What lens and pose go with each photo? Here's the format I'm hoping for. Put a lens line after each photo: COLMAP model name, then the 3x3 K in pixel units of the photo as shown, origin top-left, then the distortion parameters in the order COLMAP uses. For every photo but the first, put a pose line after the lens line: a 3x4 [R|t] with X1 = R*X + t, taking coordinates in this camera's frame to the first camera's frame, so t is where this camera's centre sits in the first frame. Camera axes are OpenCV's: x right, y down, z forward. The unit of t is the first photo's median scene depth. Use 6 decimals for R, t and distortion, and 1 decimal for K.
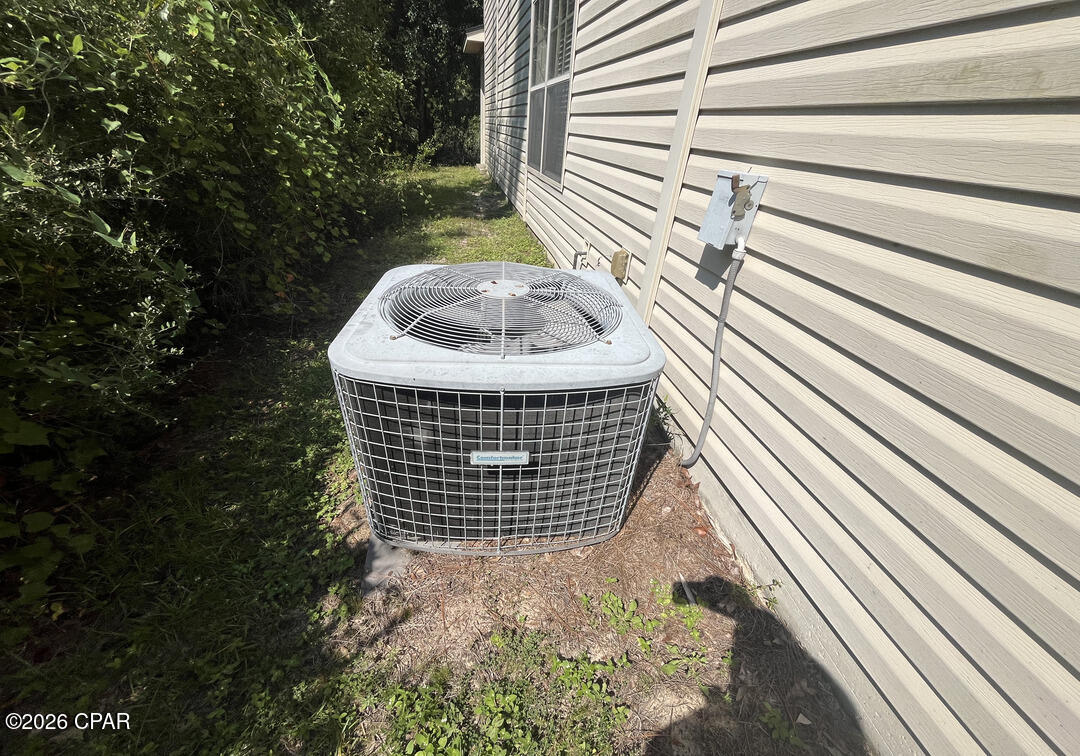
lens RADIAL K [[440.5, 0, 540.9], [0, 440.5, 391.5], [0, 0, 1]] dist [-0.000519, 0.000150]
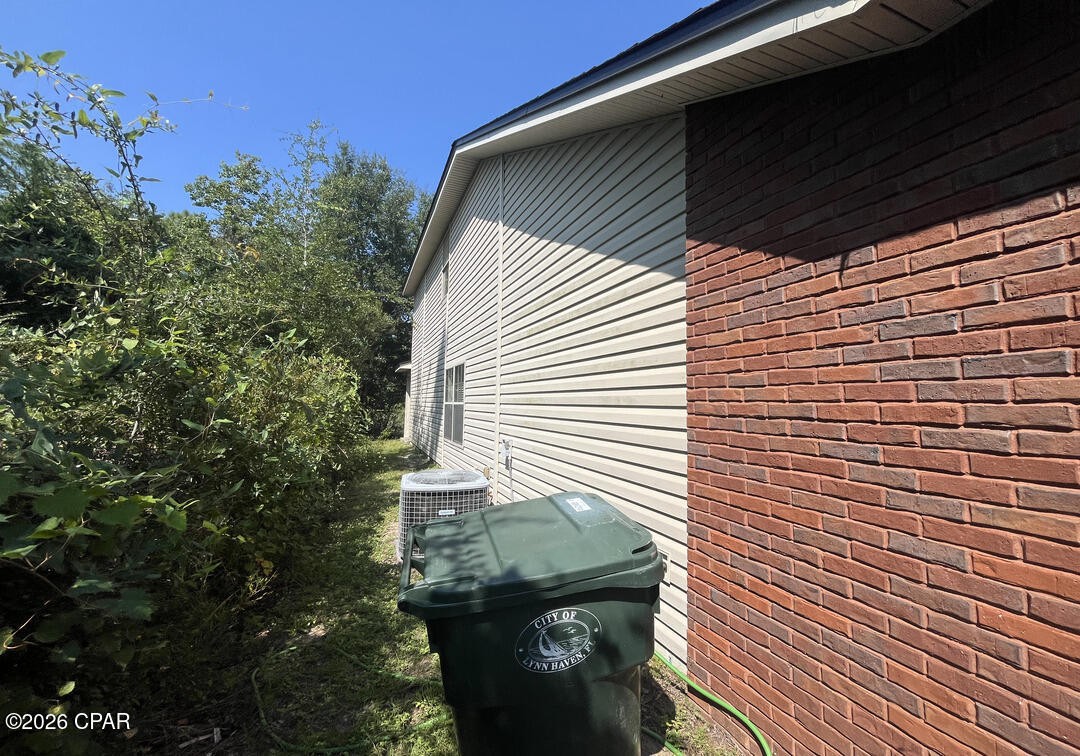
lens RADIAL K [[440.5, 0, 540.9], [0, 440.5, 391.5], [0, 0, 1]] dist [-0.000519, 0.000150]
pose [[0.977012, -0.040582, 0.209284, -0.011541], [0.146048, 0.842559, -0.518425, 0.294765], [-0.155296, 0.537073, 0.829118, -0.607586]]
